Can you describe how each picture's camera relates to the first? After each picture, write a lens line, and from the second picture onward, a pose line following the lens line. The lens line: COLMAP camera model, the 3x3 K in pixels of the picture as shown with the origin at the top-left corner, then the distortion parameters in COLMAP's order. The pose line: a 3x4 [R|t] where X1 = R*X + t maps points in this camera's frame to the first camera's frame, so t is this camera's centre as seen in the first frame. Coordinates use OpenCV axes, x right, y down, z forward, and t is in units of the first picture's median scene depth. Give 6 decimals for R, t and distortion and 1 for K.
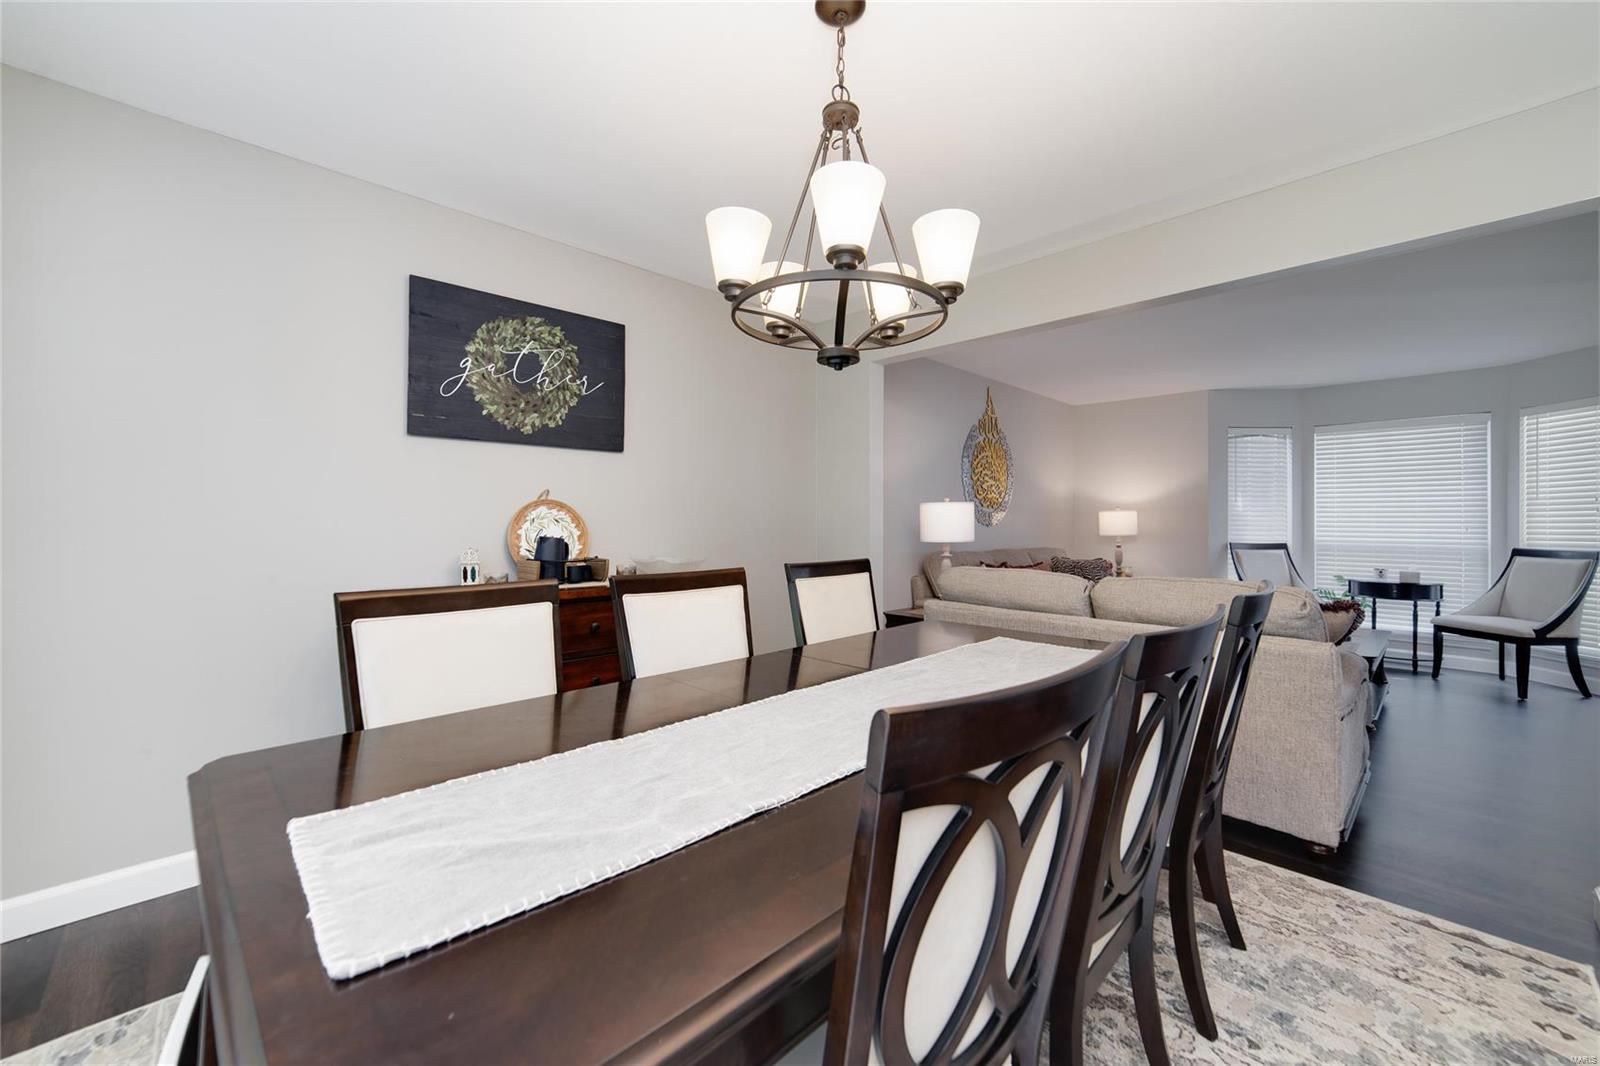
lens RADIAL K [[630.6, 0, 799.3], [0, 630.6, 536.8], [0, 0, 1]] dist [-0.023212, 0.008213]
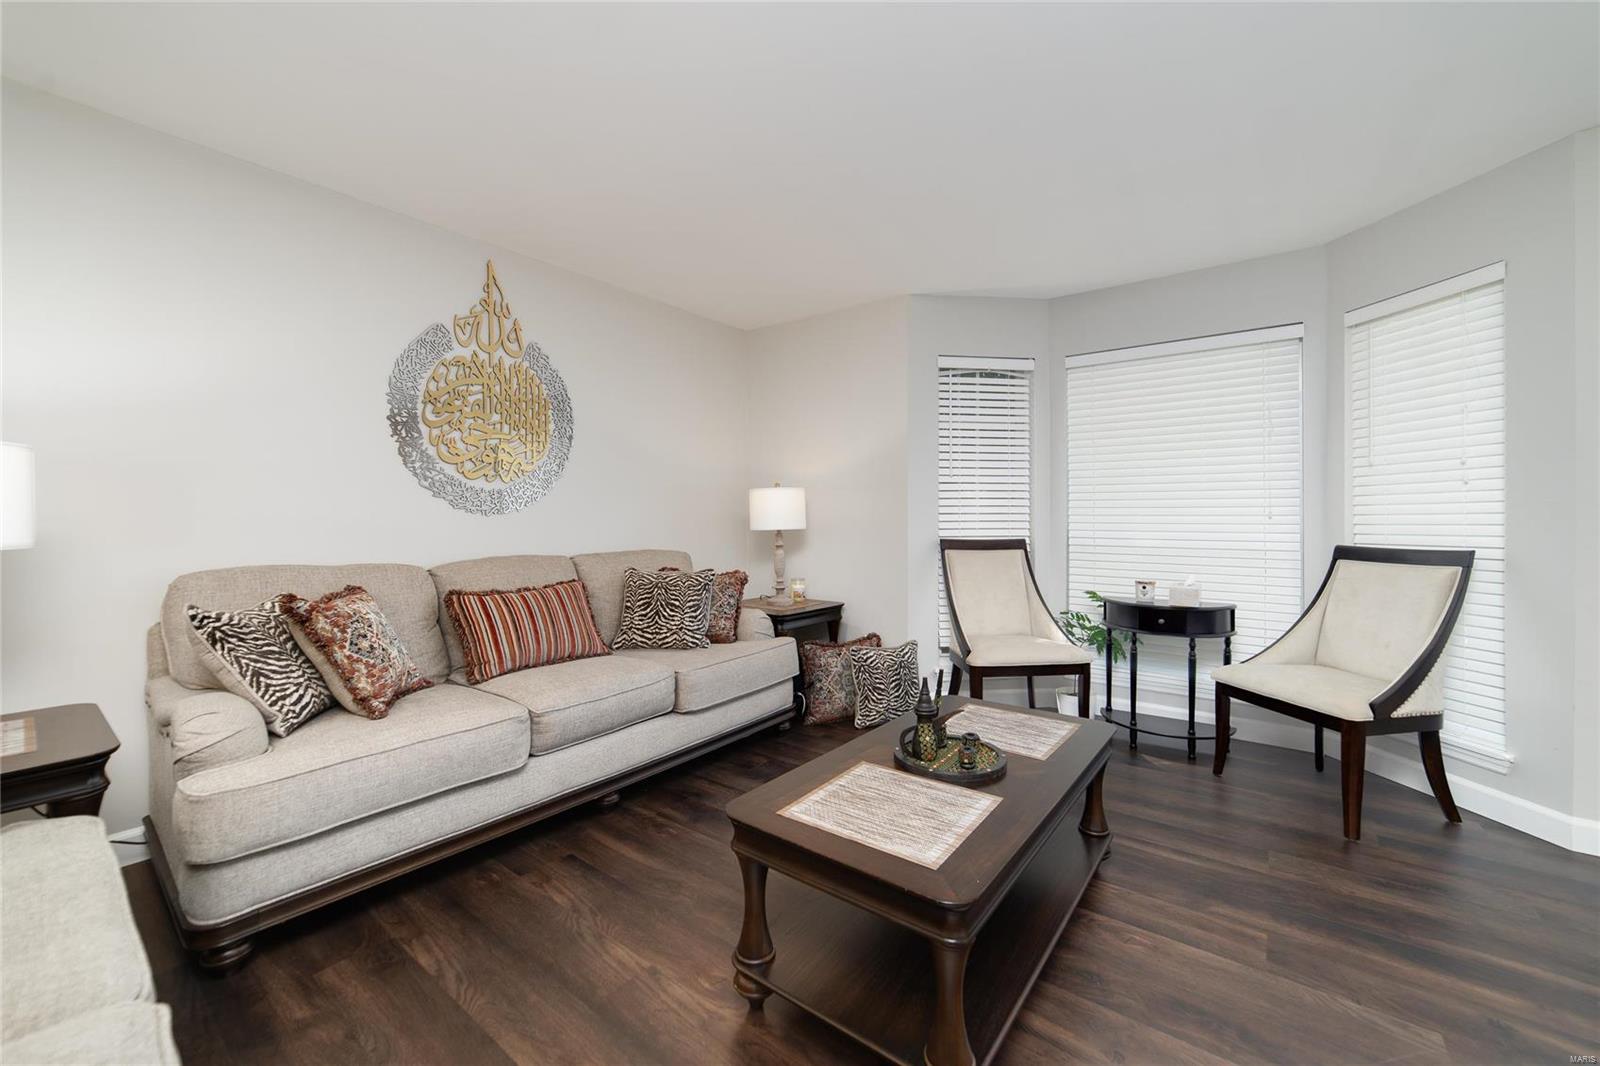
lens RADIAL K [[639.1, 0, 799.6], [0, 639.1, 517.2], [0, 0, 1]] dist [-0.023092, 0.009754]
pose [[0.989625, -0.004559, 0.143604, 0.961071], [0.007132, 0.999823, -0.017404, -0.003555], [-0.143500, 0.018248, 0.989482, 0.820221]]
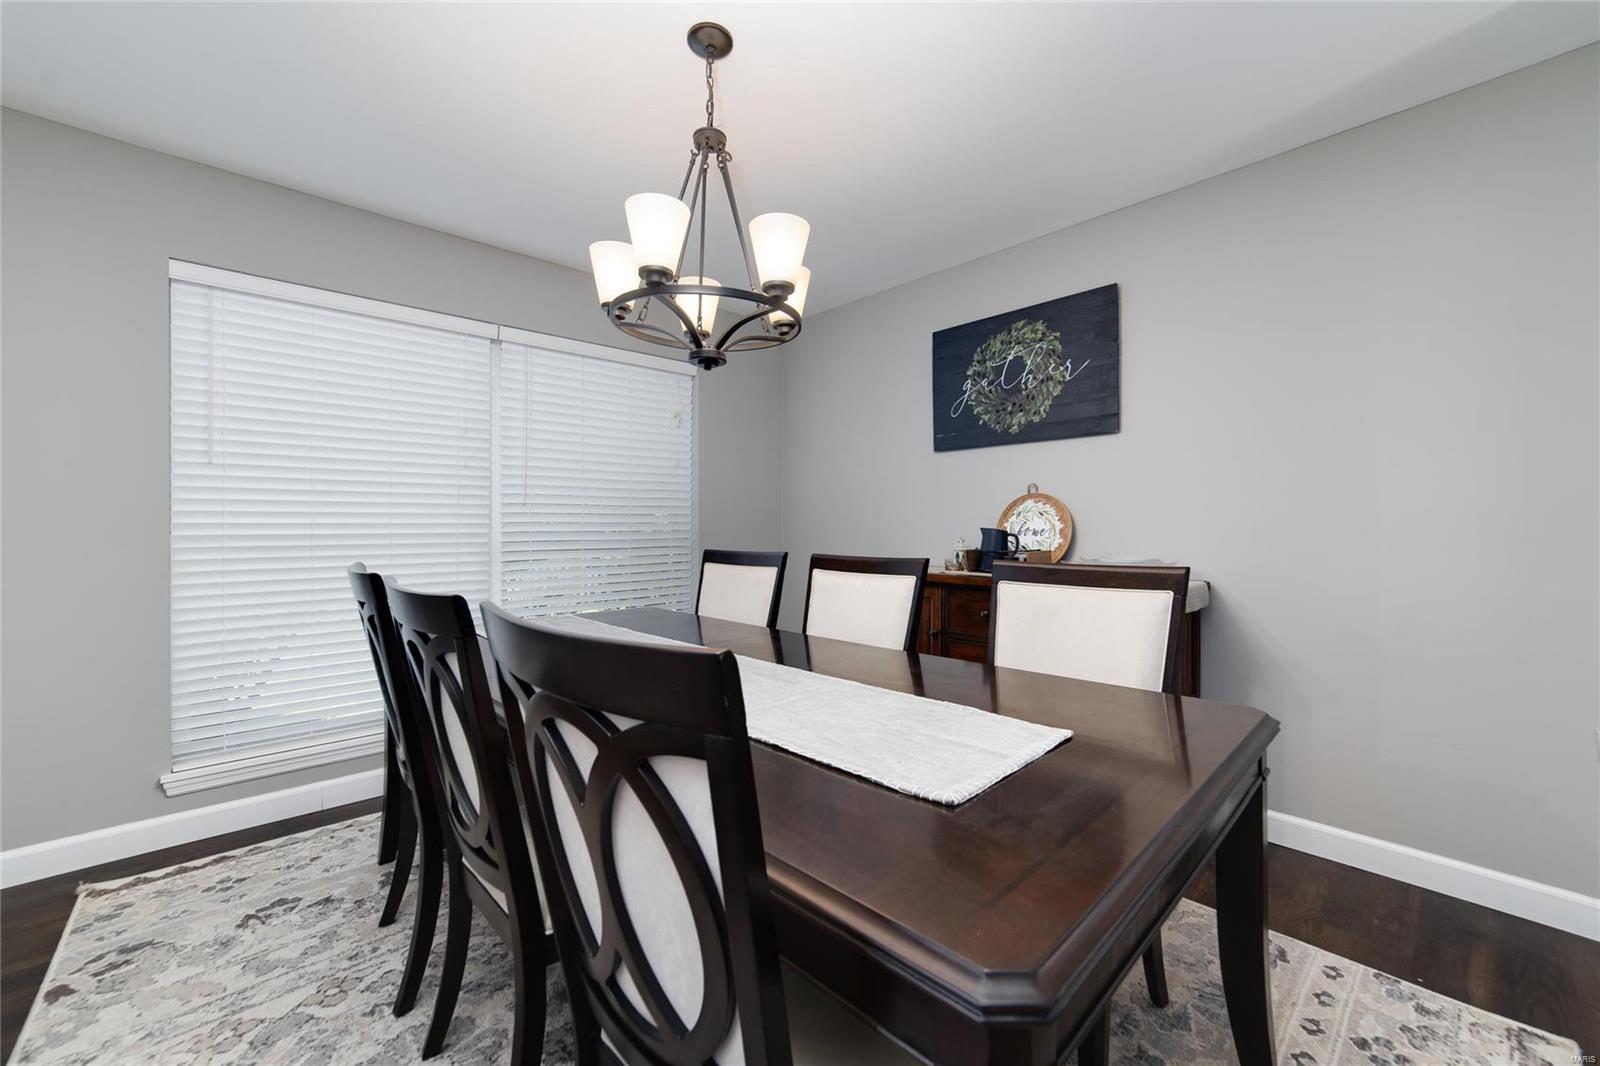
lens RADIAL K [[630.6, 0, 799.3], [0, 630.6, 536.8], [0, 0, 1]] dist [-0.023212, 0.008213]
pose [[-0.006389, 0.014059, -0.999881, 0.630594], [-0.014703, 0.999792, 0.014152, 0.002847], [0.999871, 0.014792, -0.006181, 0.626690]]
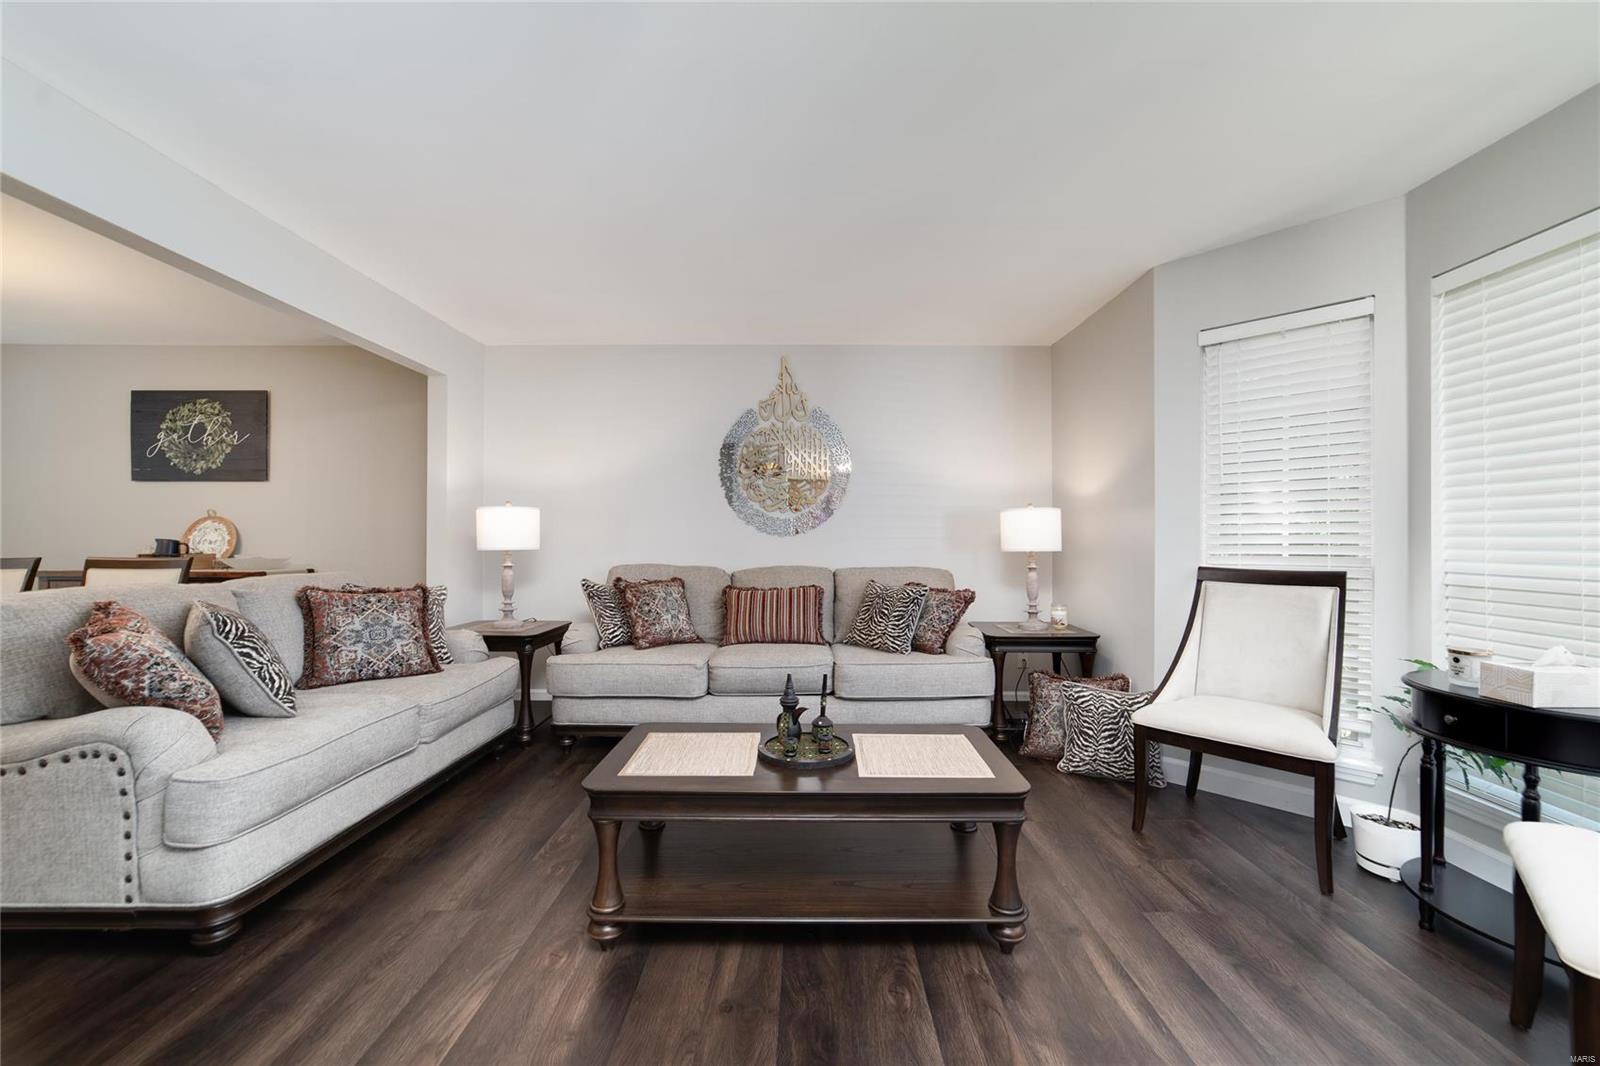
lens RADIAL K [[629.9, 0, 798.4], [0, 629.9, 529.0], [0, 0, 1]] dist [-0.019661, 0.016670]
pose [[0.715144, -0.013505, -0.698847, 1.684812], [-0.014231, 0.999325, -0.033875, 0.003474], [0.698832, 0.034171, 0.714469, 0.911664]]
